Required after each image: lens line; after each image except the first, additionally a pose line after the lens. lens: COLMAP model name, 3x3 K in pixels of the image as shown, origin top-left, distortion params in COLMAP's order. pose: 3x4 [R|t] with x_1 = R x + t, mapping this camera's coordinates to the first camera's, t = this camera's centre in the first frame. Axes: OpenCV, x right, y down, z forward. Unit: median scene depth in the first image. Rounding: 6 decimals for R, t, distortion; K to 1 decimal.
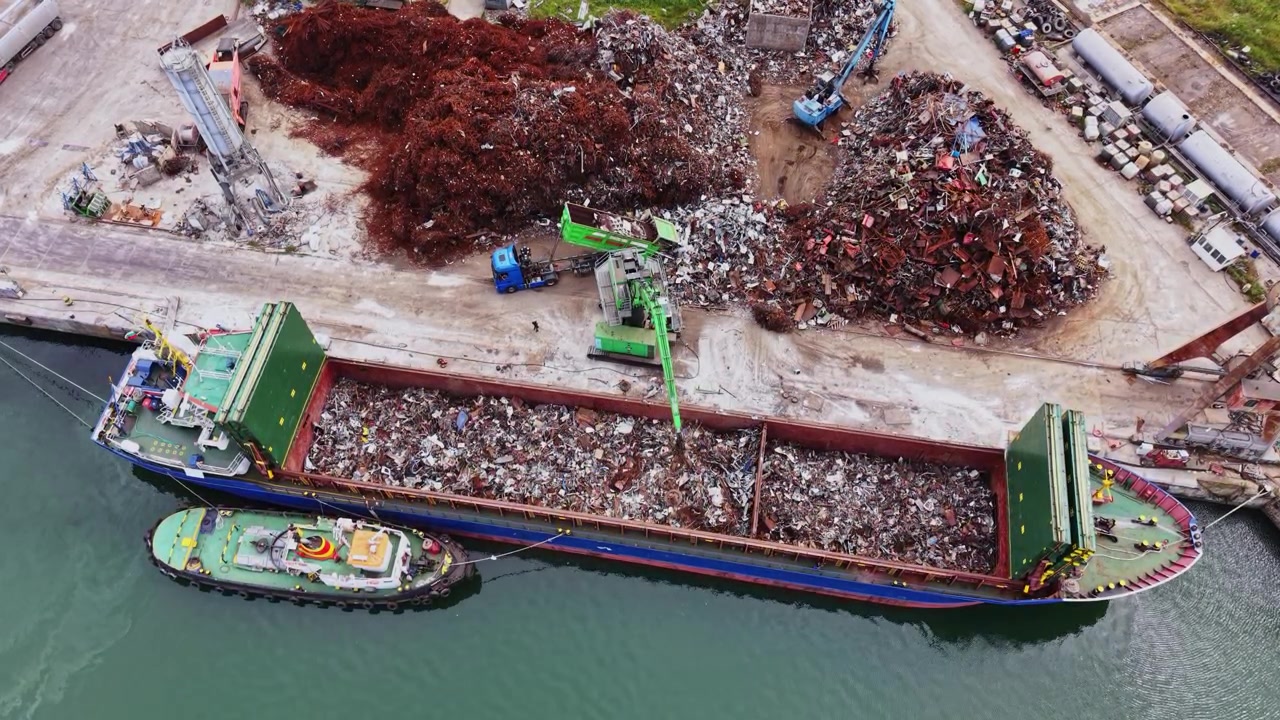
lens RADIAL K [[899.5, 0, 634.4], [0, 899.5, 368.5], [0, 0, 1]] dist [-0.000536, -0.008942]
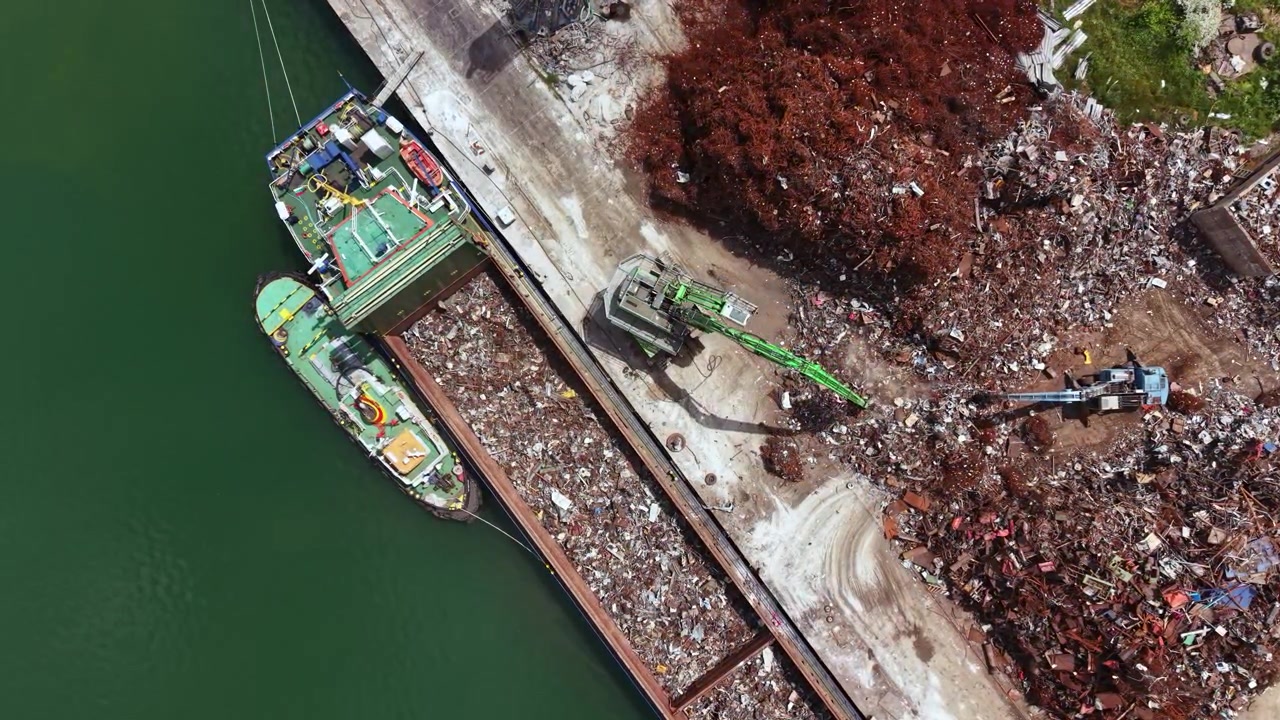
lens RADIAL K [[899.5, 0, 634.4], [0, 899.5, 368.5], [0, 0, 1]] dist [-0.000536, -0.008942]
pose [[0.724039, 0.689684, -0.010170, -0.134545], [-0.591926, 0.628846, 0.504159, -0.461775], [0.354106, -0.359011, 0.863551, 0.199160]]
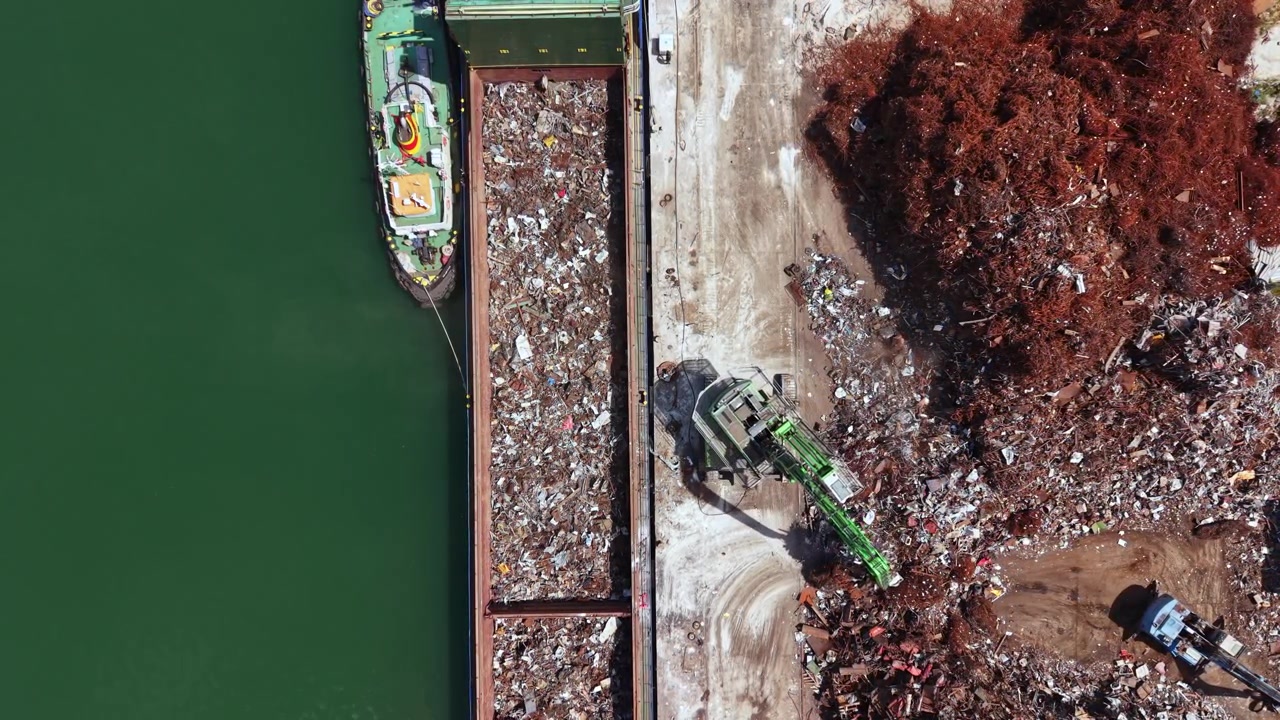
lens RADIAL K [[899.5, 0, 634.4], [0, 899.5, 368.5], [0, 0, 1]] dist [-0.000536, -0.008942]
pose [[0.177342, 0.984146, 0.002384, -0.071320], [-0.850883, 0.152109, 0.502853, -0.356131], [0.494519, -0.091205, 0.864368, 0.269872]]
